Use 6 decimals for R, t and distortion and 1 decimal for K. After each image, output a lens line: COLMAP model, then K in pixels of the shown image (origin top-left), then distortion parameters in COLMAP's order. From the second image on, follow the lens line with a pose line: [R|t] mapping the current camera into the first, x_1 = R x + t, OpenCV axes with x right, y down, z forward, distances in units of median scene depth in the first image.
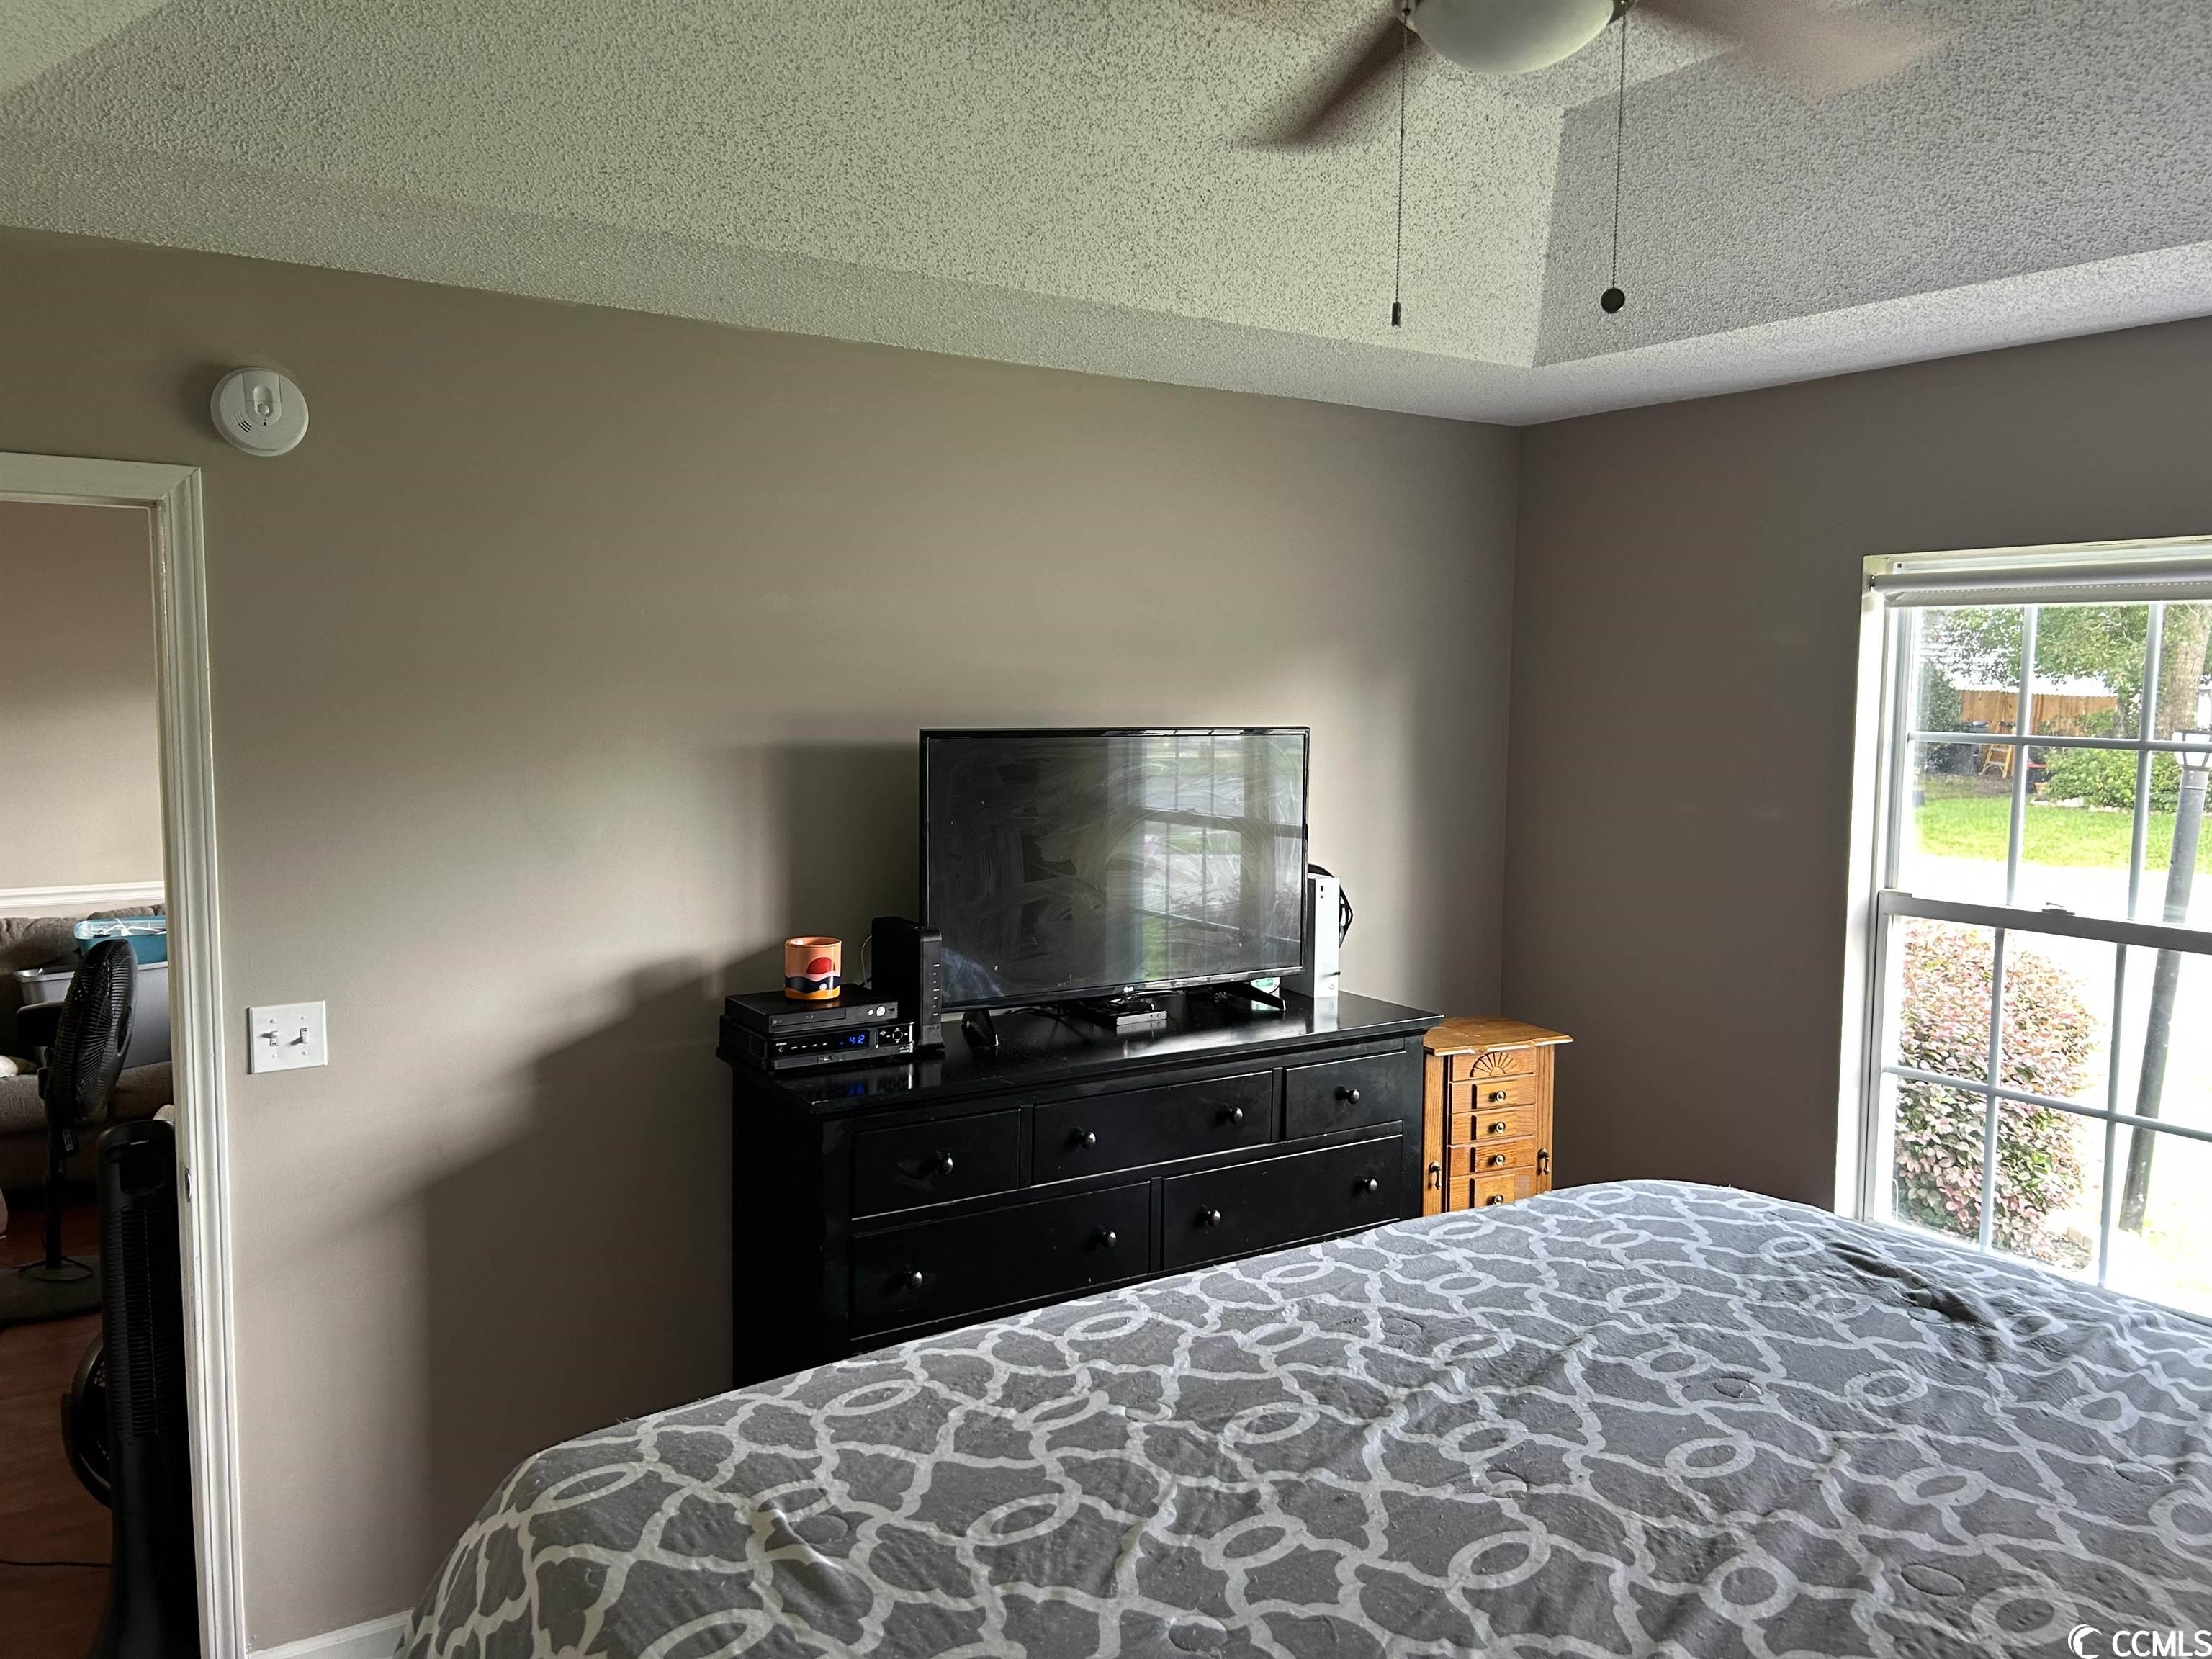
lens RADIAL K [[1675.9, 0, 1114.8], [0, 1675.9, 828.4], [0, 0, 1]] dist [0.034668, -0.003796]
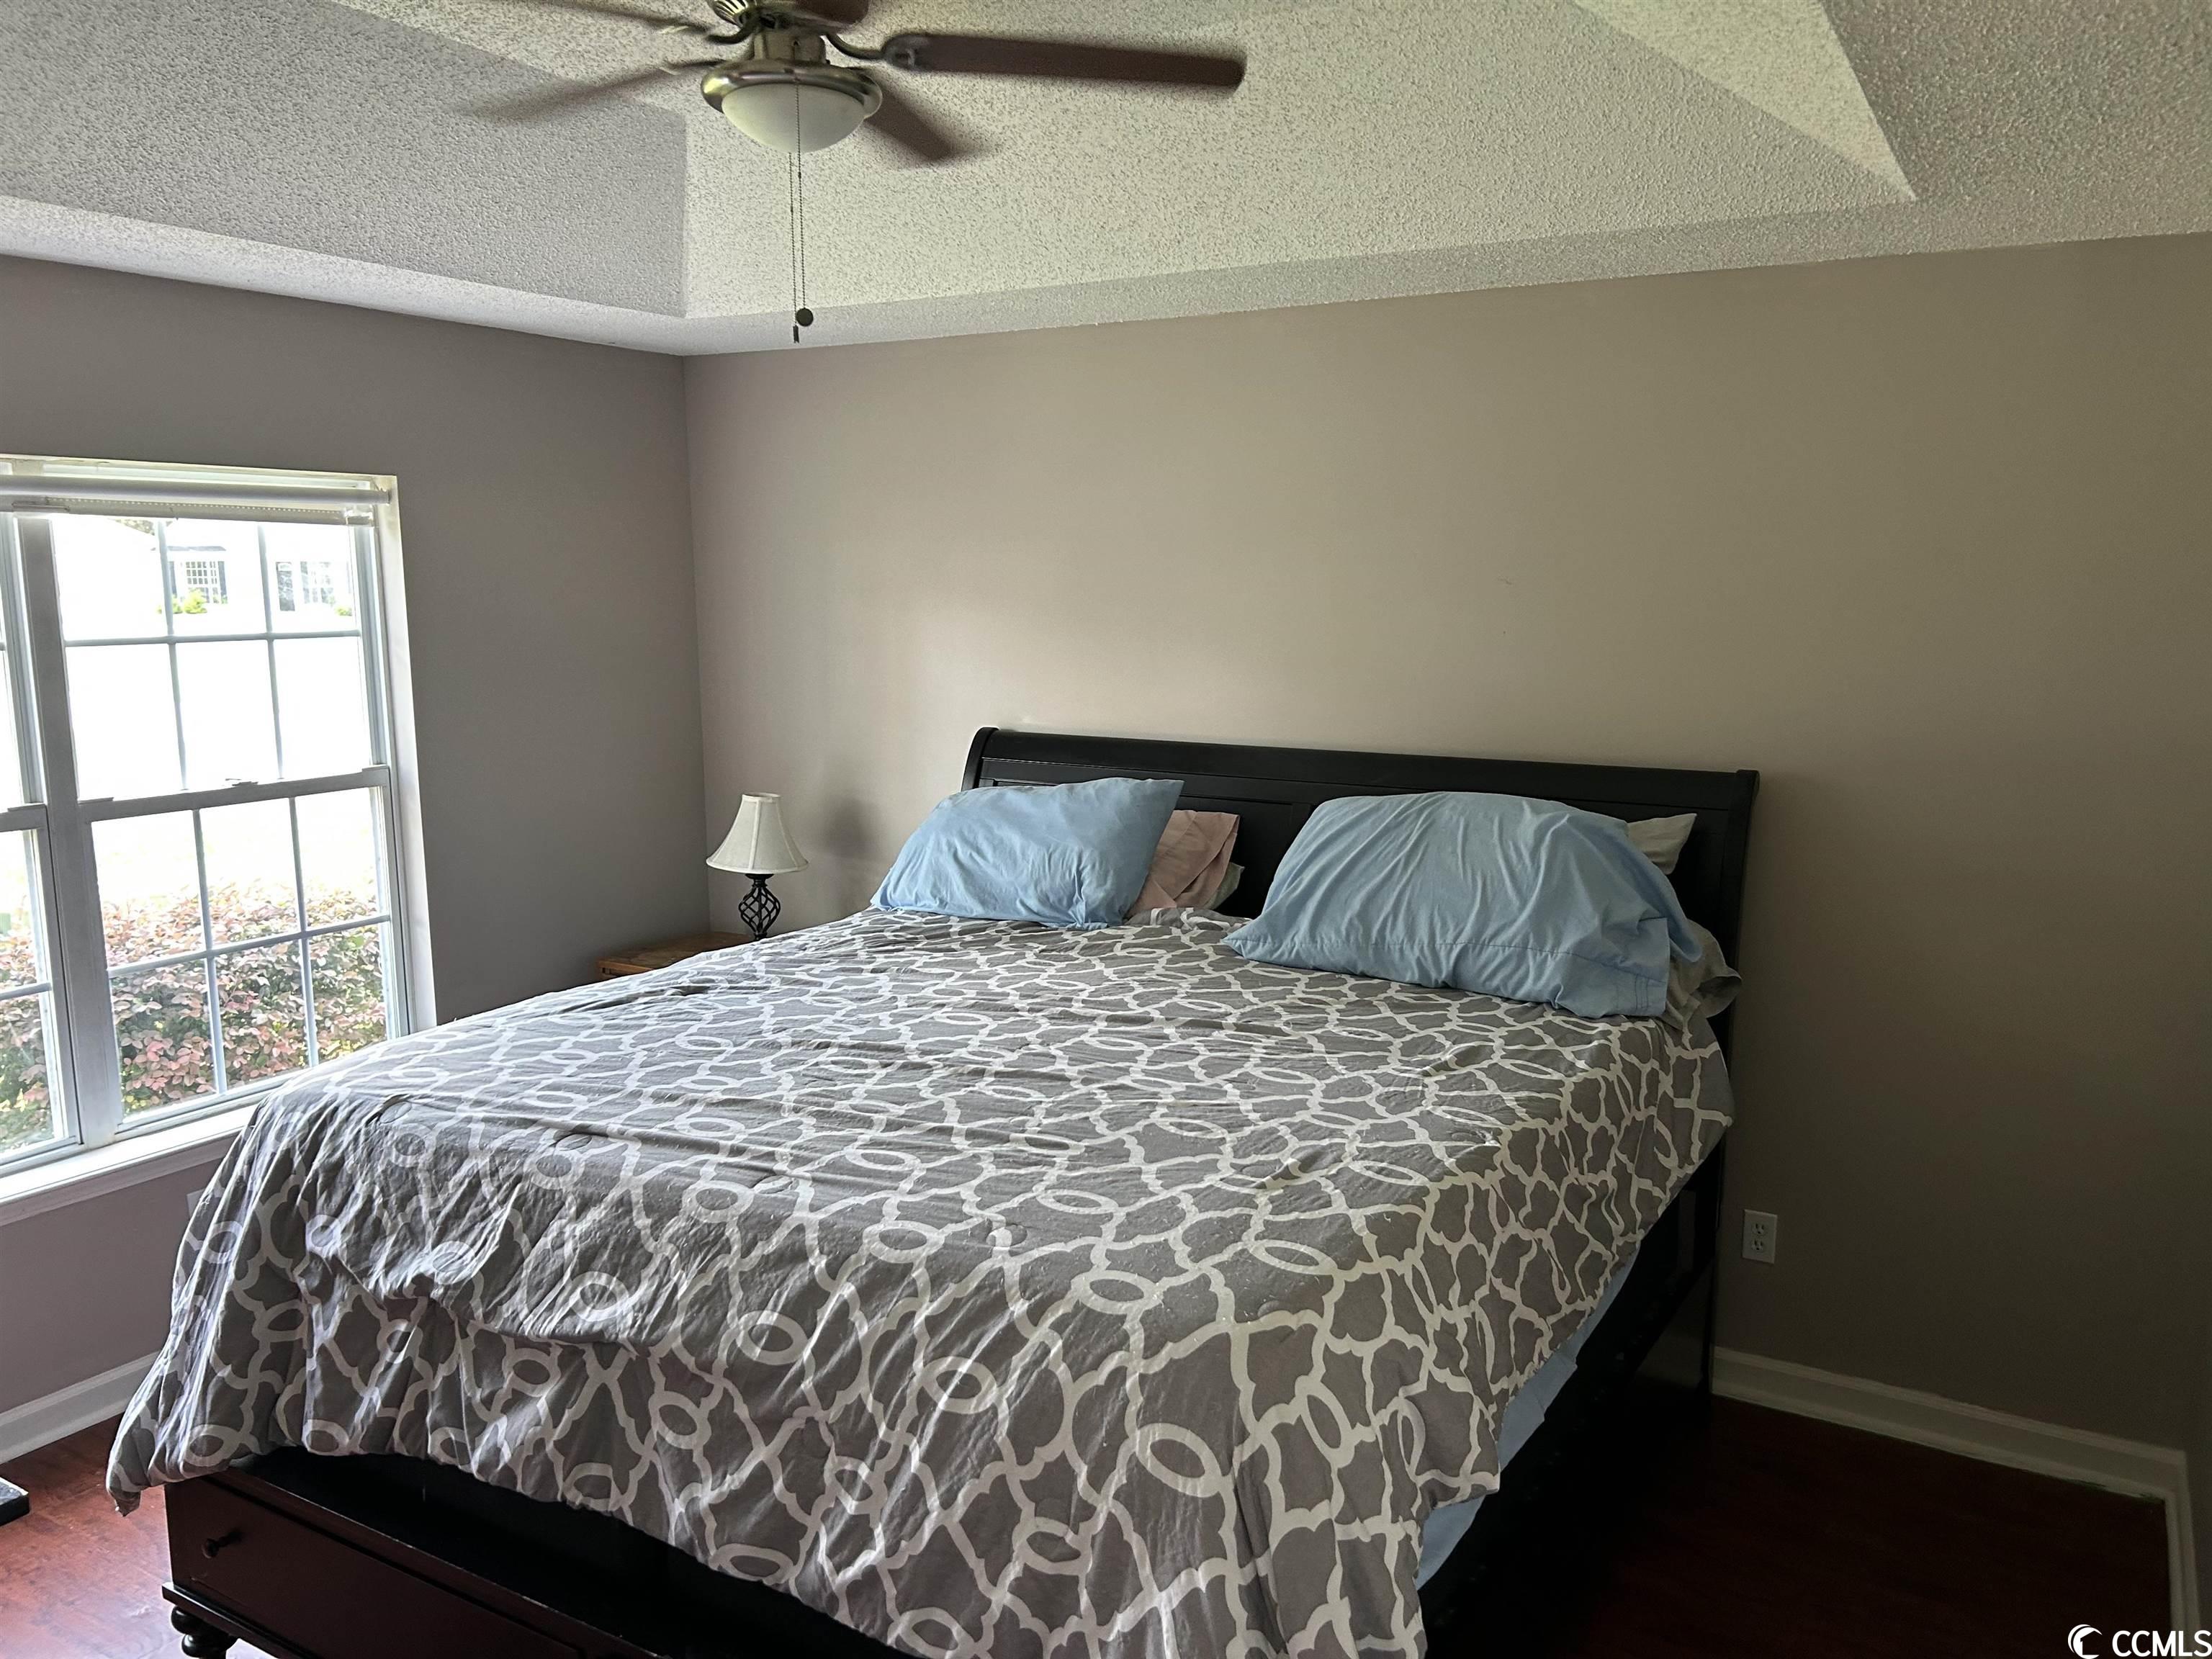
lens RADIAL K [[1675.9, 0, 1115.2], [0, 1675.9, 831.0], [0, 0, 1]] dist [0.034668, -0.003796]
pose [[-0.441442, -0.141081, 0.886129, -1.365085], [0.082026, 0.977082, 0.196425, -0.179648], [-0.893533, 0.159396, -0.419753, 1.654917]]
